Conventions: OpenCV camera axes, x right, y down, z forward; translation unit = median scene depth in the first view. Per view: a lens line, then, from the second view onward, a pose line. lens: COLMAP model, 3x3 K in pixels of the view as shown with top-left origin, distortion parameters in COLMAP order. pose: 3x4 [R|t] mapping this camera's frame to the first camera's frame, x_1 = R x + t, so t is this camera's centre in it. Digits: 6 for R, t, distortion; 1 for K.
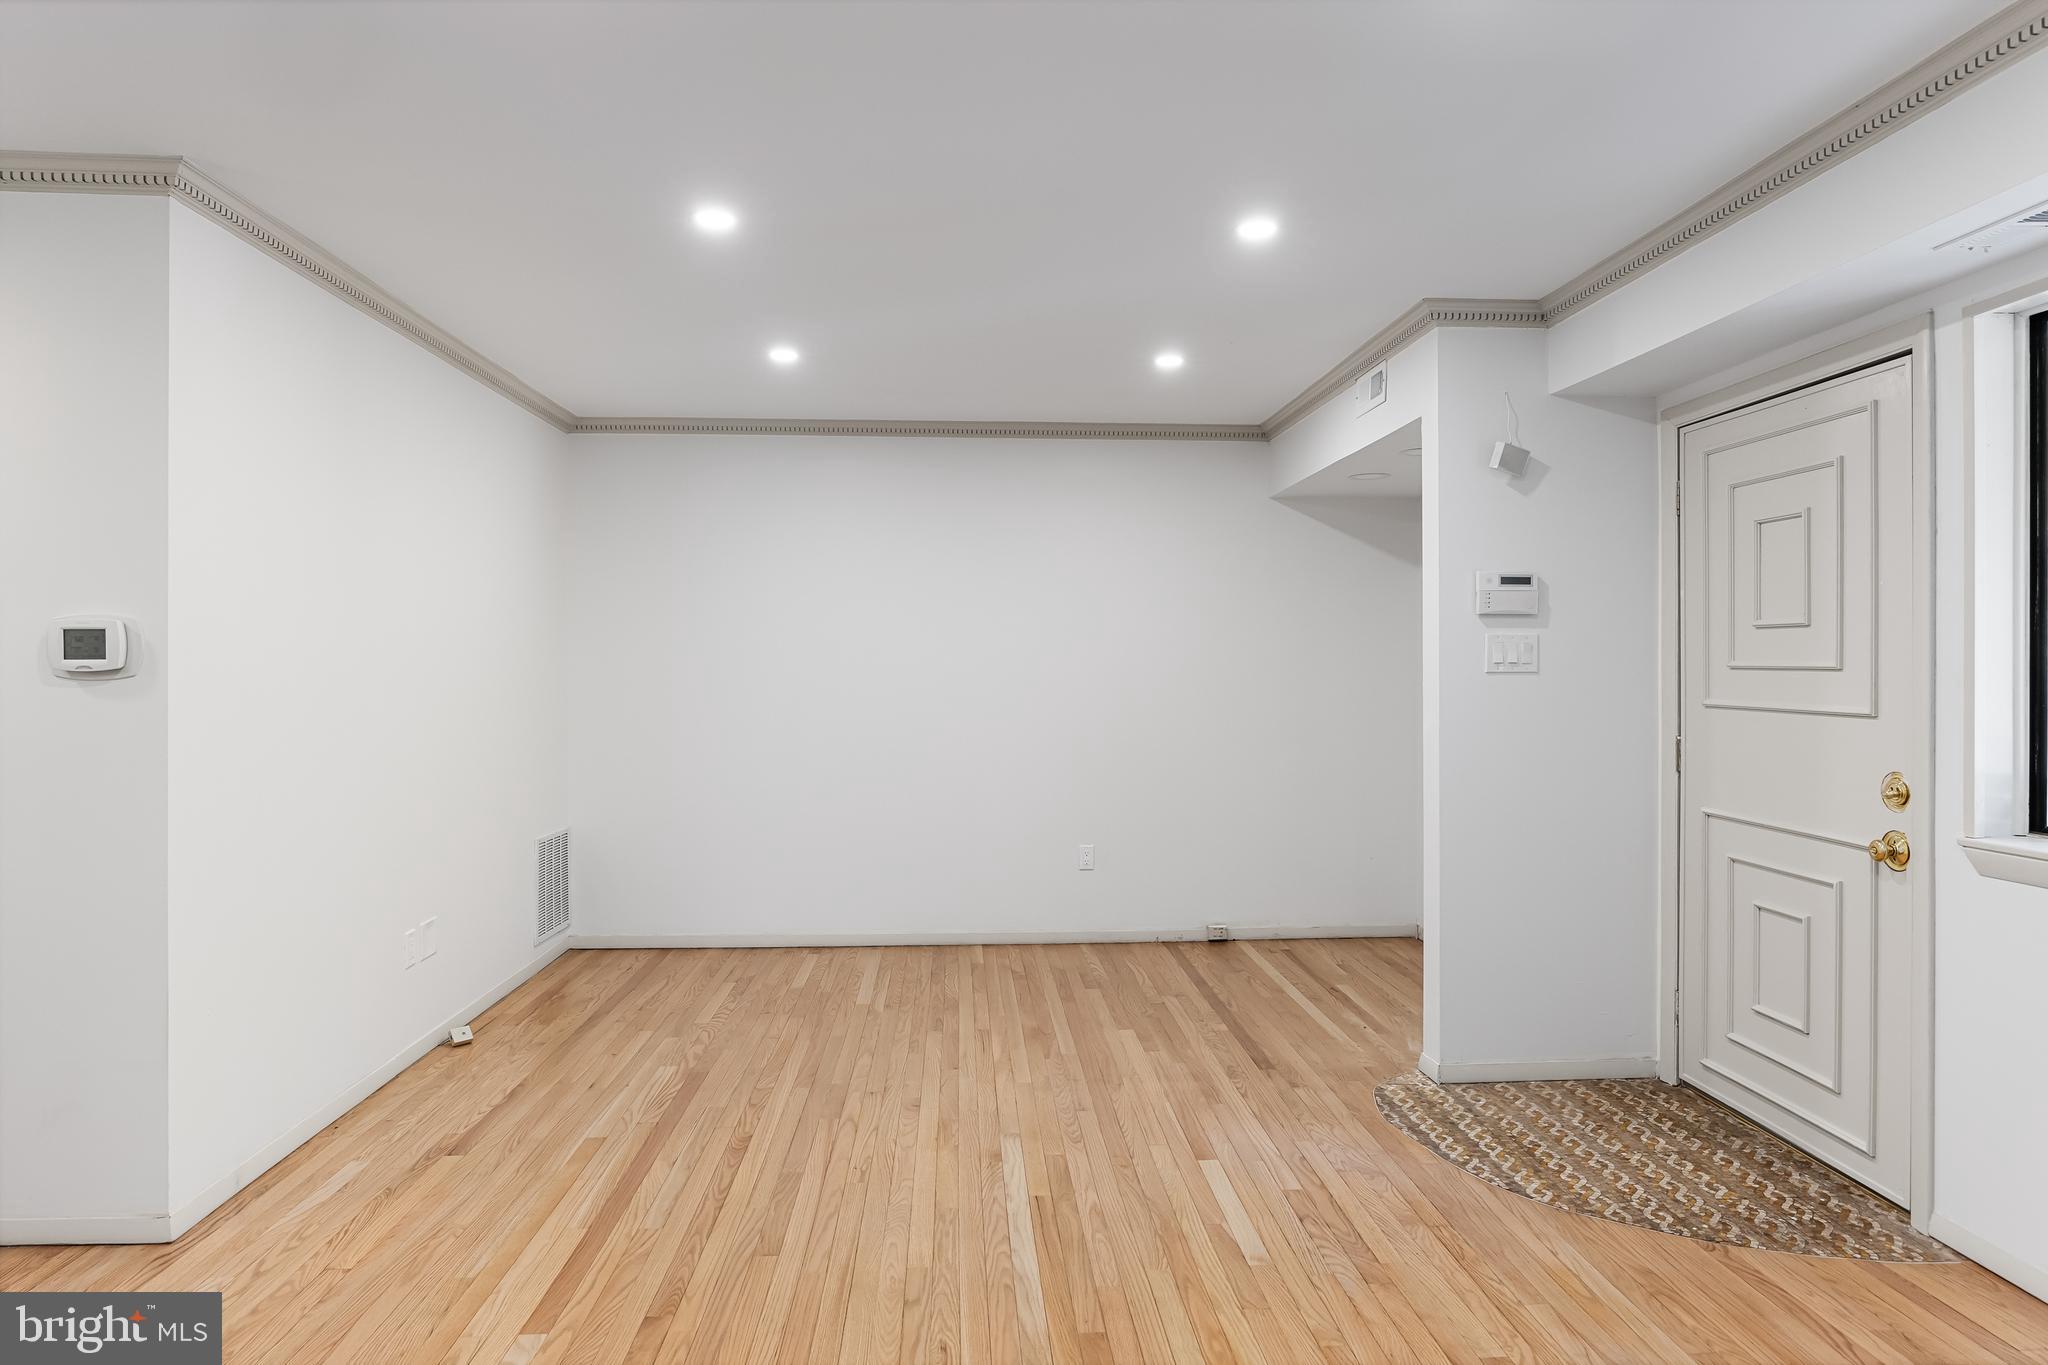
lens RADIAL K [[1211.9, 0, 1026.1], [0, 1211.9, 675.4], [0, 0, 1]] dist [0.007023, 0.001924]
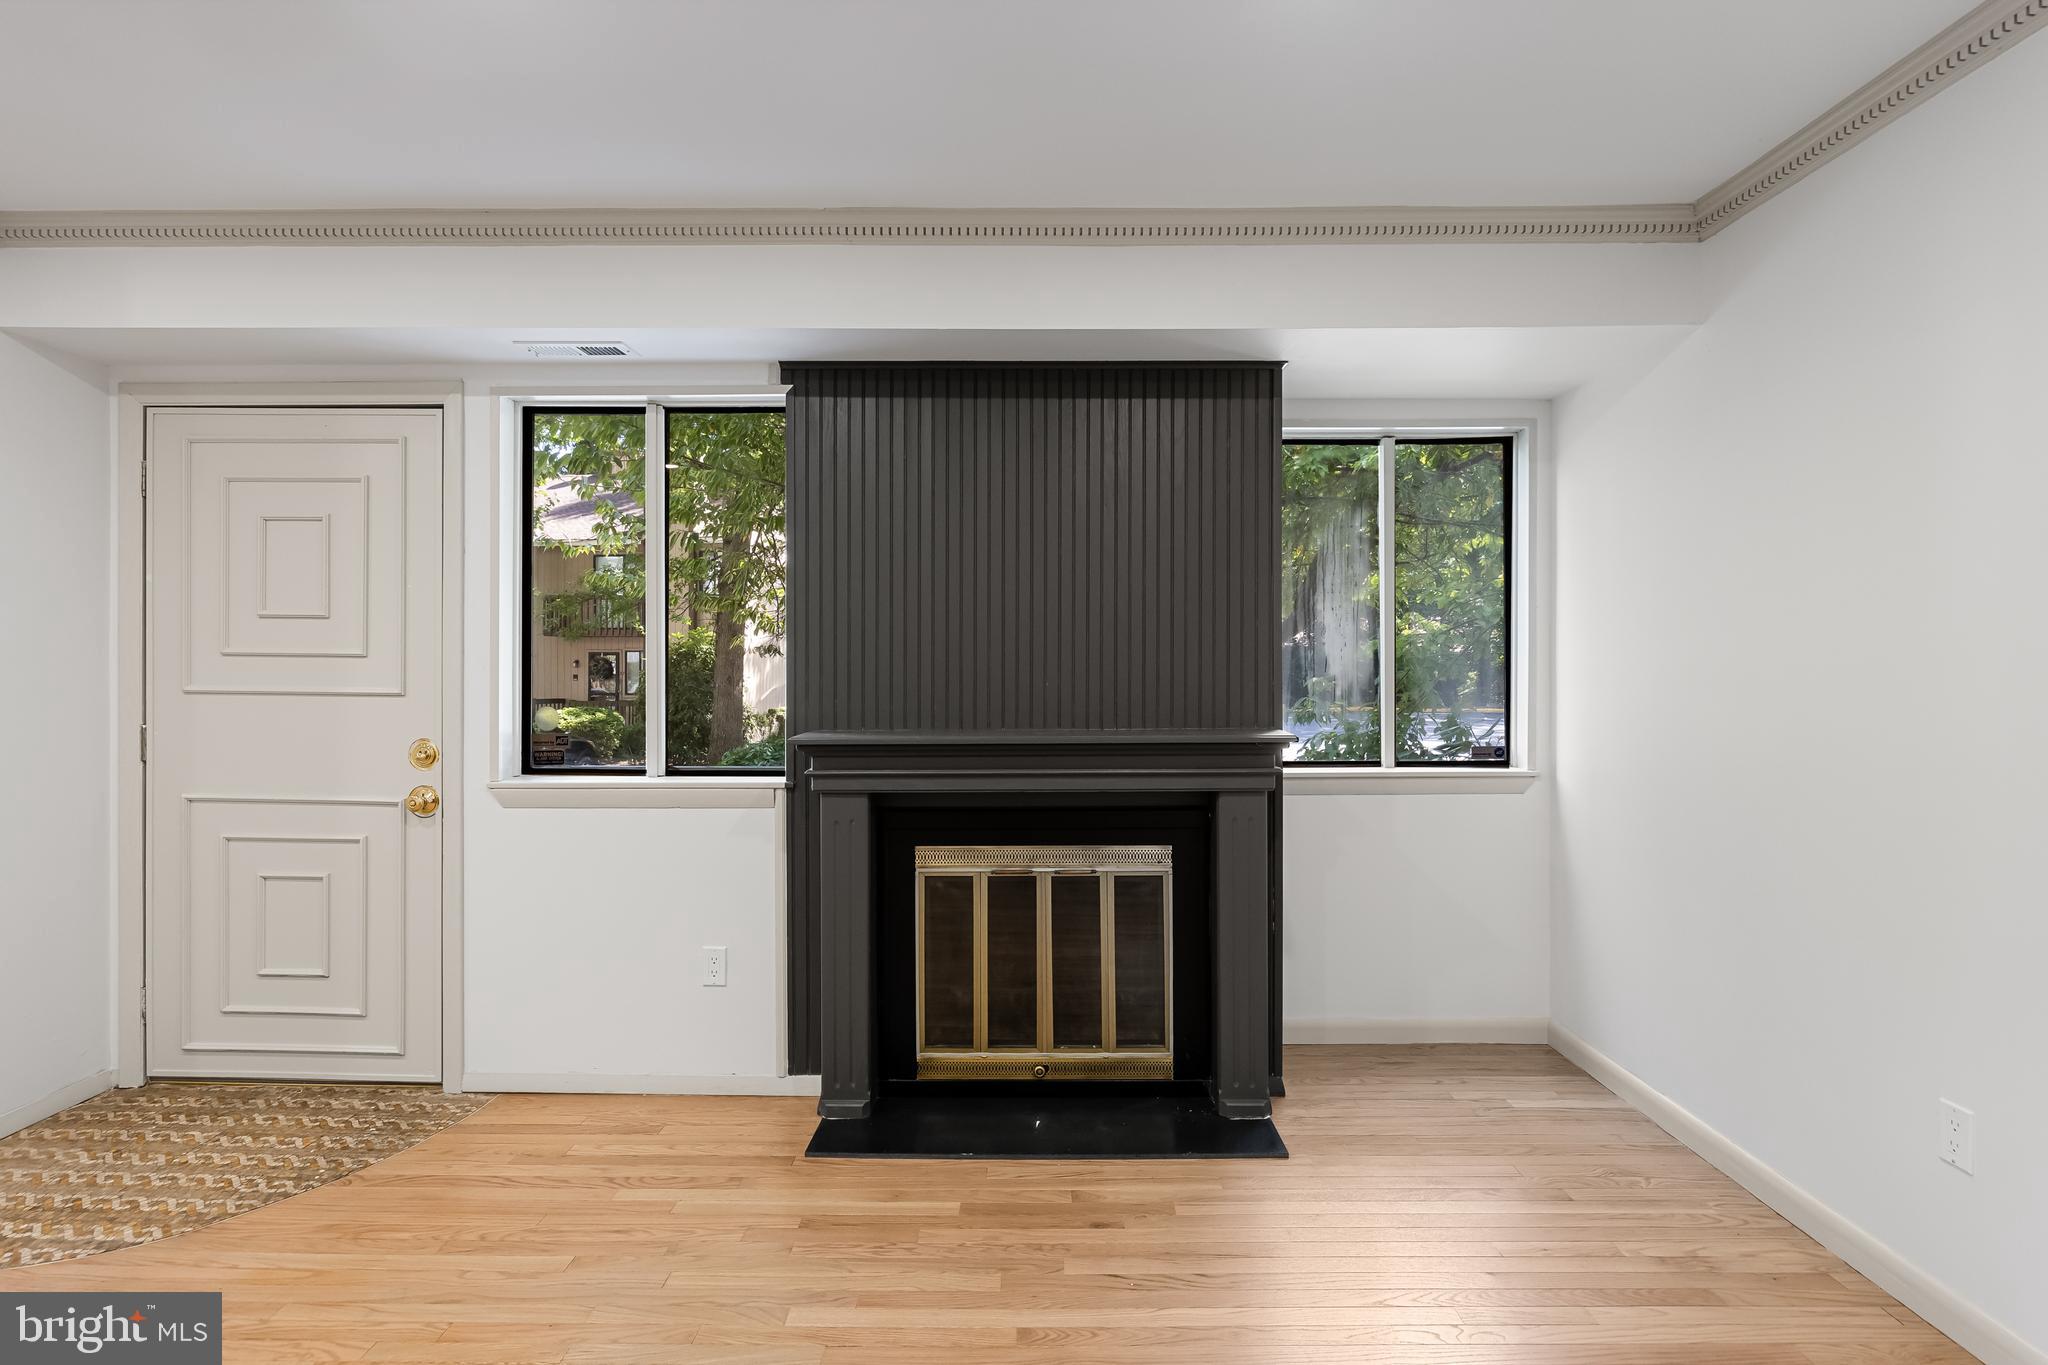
lens RADIAL K [[1056.7, 0, 1025.5], [0, 1056.7, 679.1], [0, 0, 1]] dist [-0.005352, 0.000711]
pose [[0.063916, -0.008614, 0.997918, -0.304406], [0.000781, 0.999963, 0.008582, 0.008533], [-0.997955, 0.000231, 0.063920, 0.293777]]
